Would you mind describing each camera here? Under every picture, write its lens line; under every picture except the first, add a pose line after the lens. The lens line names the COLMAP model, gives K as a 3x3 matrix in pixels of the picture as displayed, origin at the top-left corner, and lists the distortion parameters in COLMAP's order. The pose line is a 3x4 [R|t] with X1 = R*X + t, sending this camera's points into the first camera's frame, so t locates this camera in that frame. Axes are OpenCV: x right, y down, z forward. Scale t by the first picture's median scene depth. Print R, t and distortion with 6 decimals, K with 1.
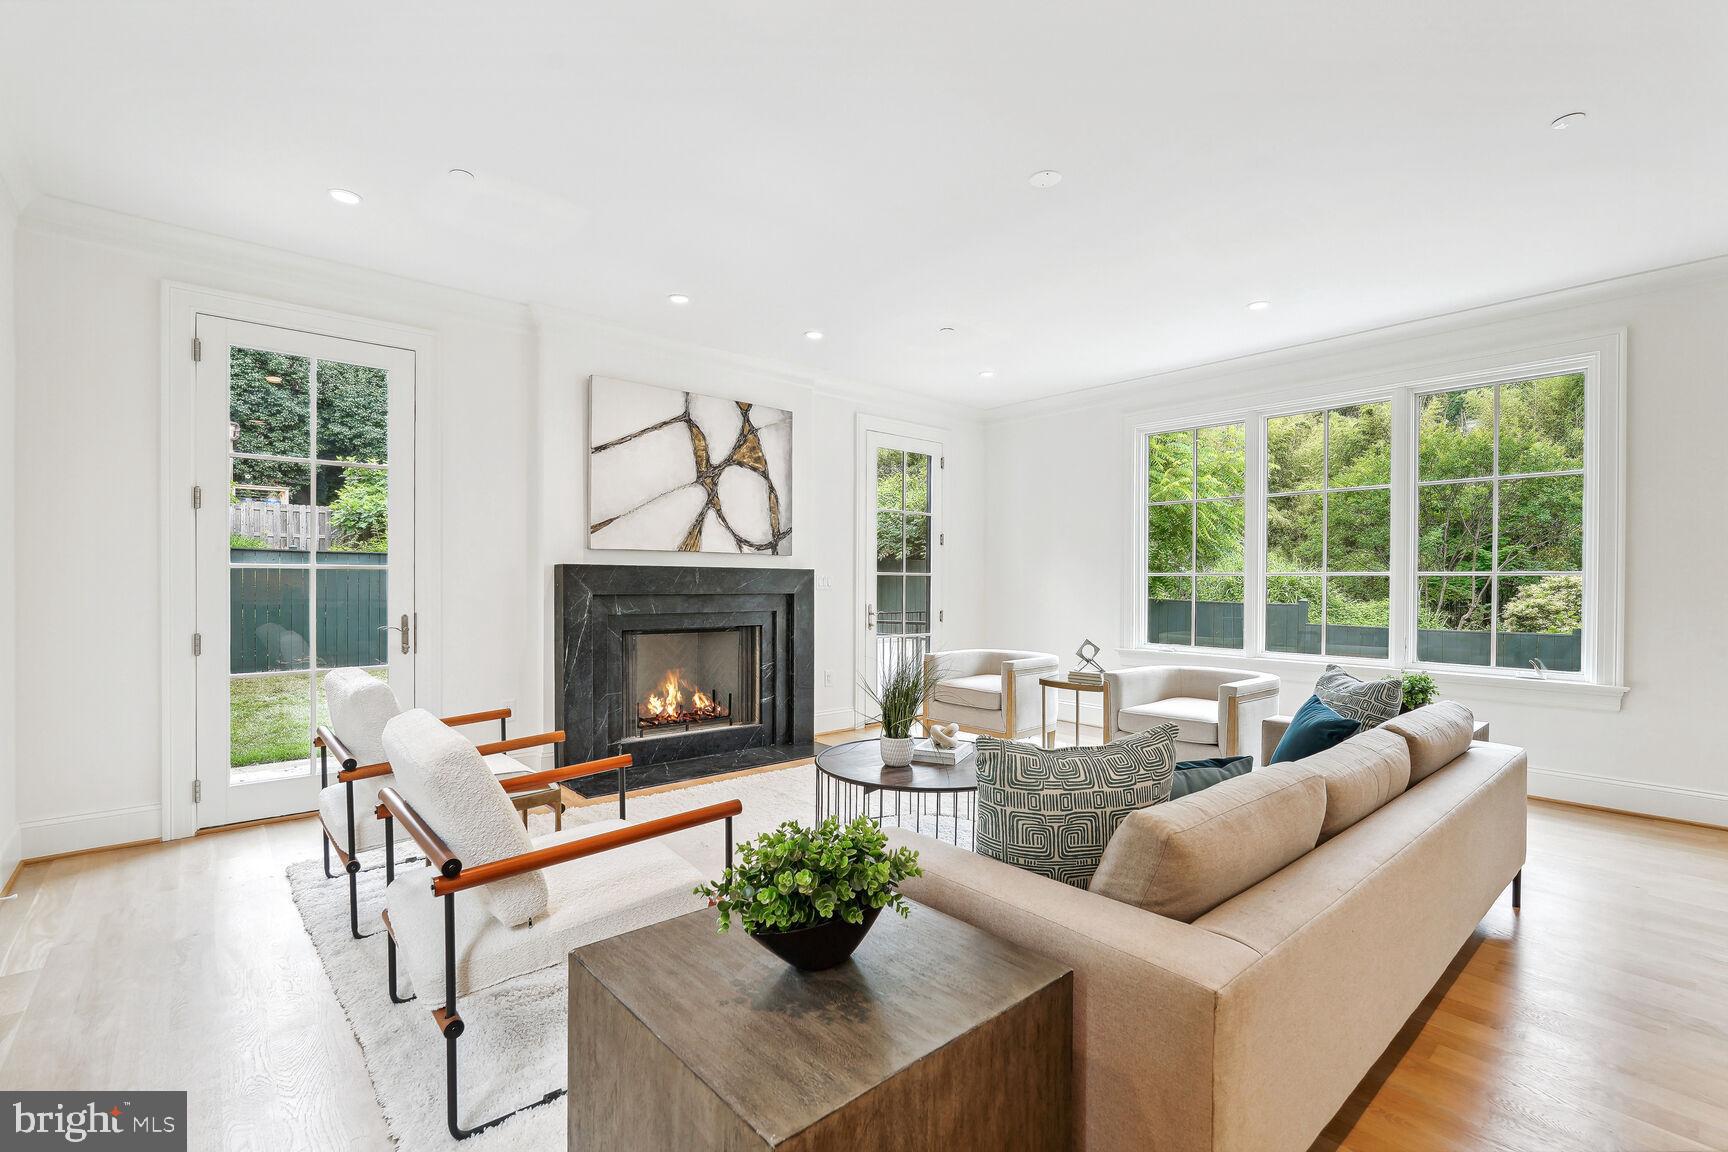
lens RADIAL K [[766.7, 0, 865.9], [0, 766.7, 586.0], [0, 0, 1]] dist [-0.012335, 0.001847]
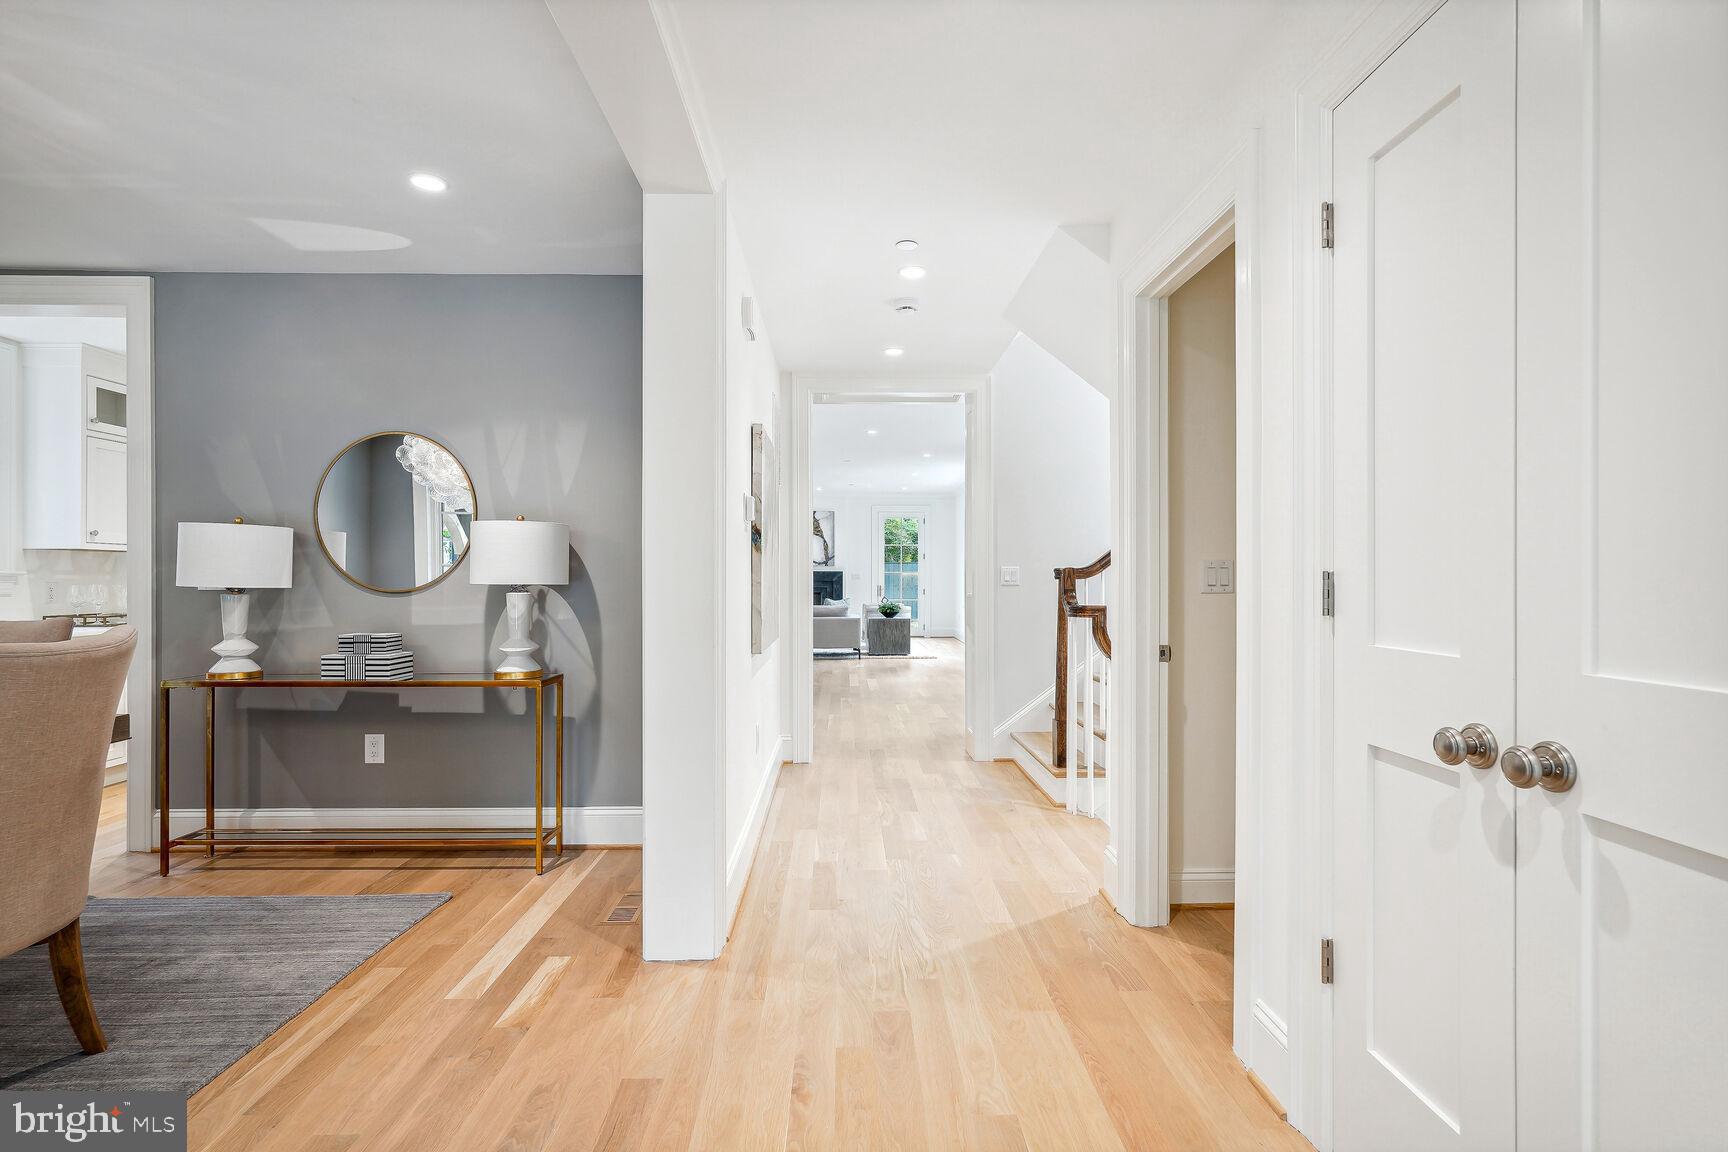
lens RADIAL K [[803.7, 0, 865.8], [0, 803.7, 575.1], [0, 0, 1]] dist [-0.016126, 0.005290]
pose [[0.770604, -0.006831, -0.637278, 1.882705], [-0.001261, 0.999924, -0.012244, 0.026562], [0.637313, 0.010238, 0.770537, -1.140177]]
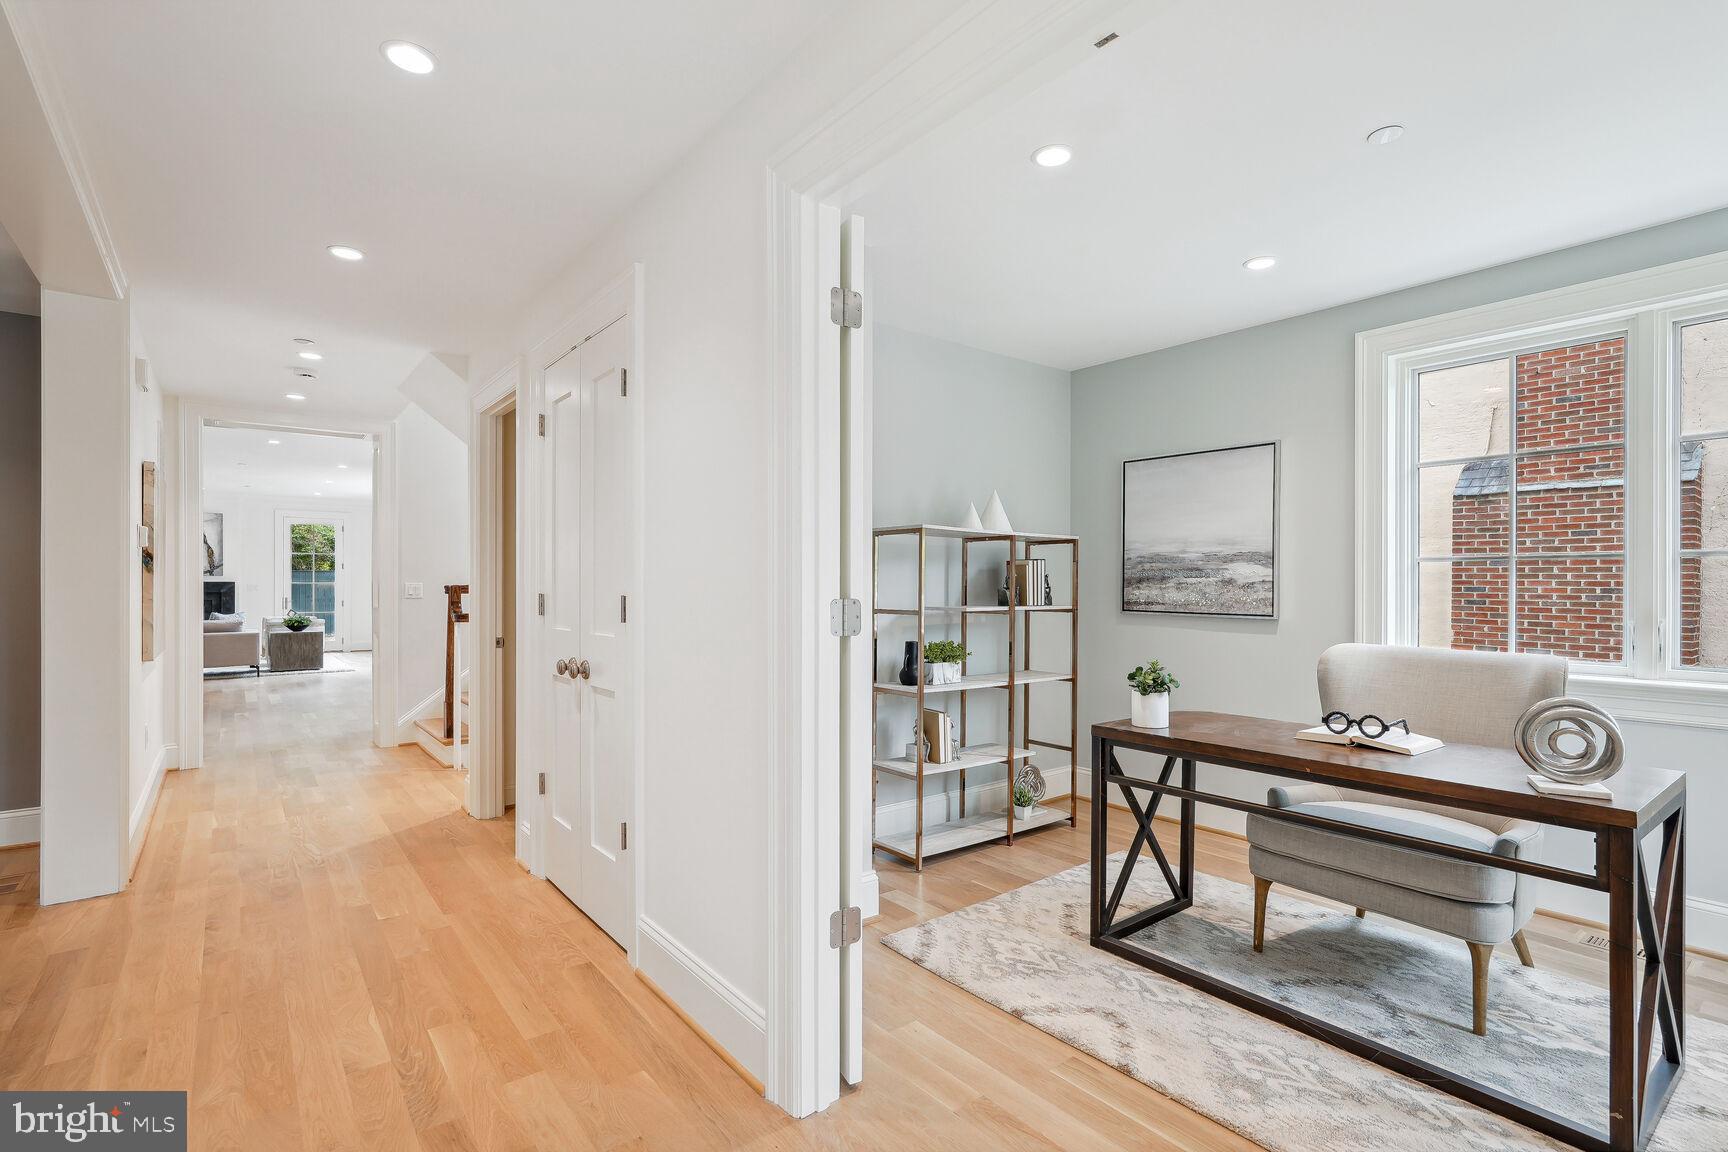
lens RADIAL K [[803.7, 0, 865.2], [0, 803.7, 589.0], [0, 0, 1]] dist [-0.016126, 0.005290]
pose [[0.998843, -0.003482, -0.047974, 2.109312], [0.003207, 0.999978, -0.005809, 0.021966], [0.047993, 0.005649, 0.998832, -1.409921]]
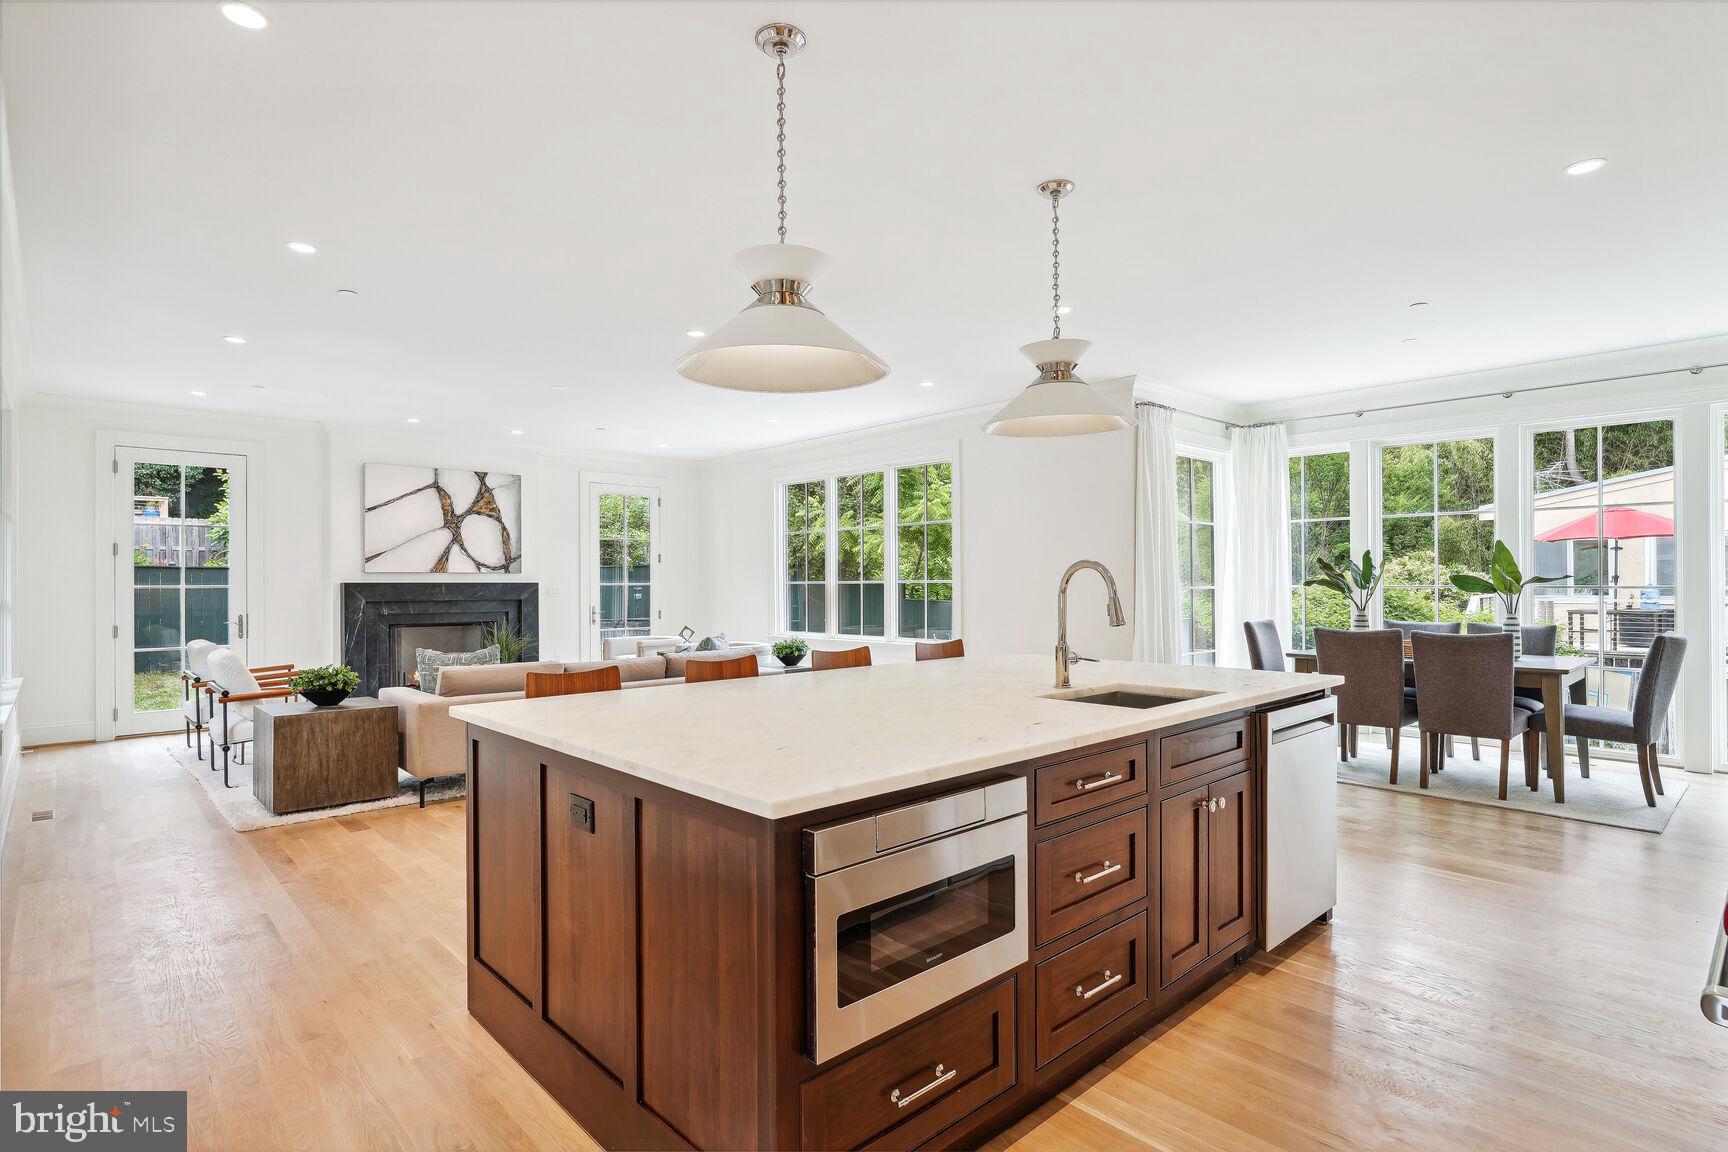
lens RADIAL K [[869.0, 0, 868.2], [0, 869.0, 578.2], [0, 0, 1]] dist [-0.005881, 0.001630]
pose [[0.999445, -0.011436, 0.031283, 0.555463], [0.011868, 0.999836, -0.013686, 0.000145], [-0.031121, 0.014050, 0.999417, -0.734182]]
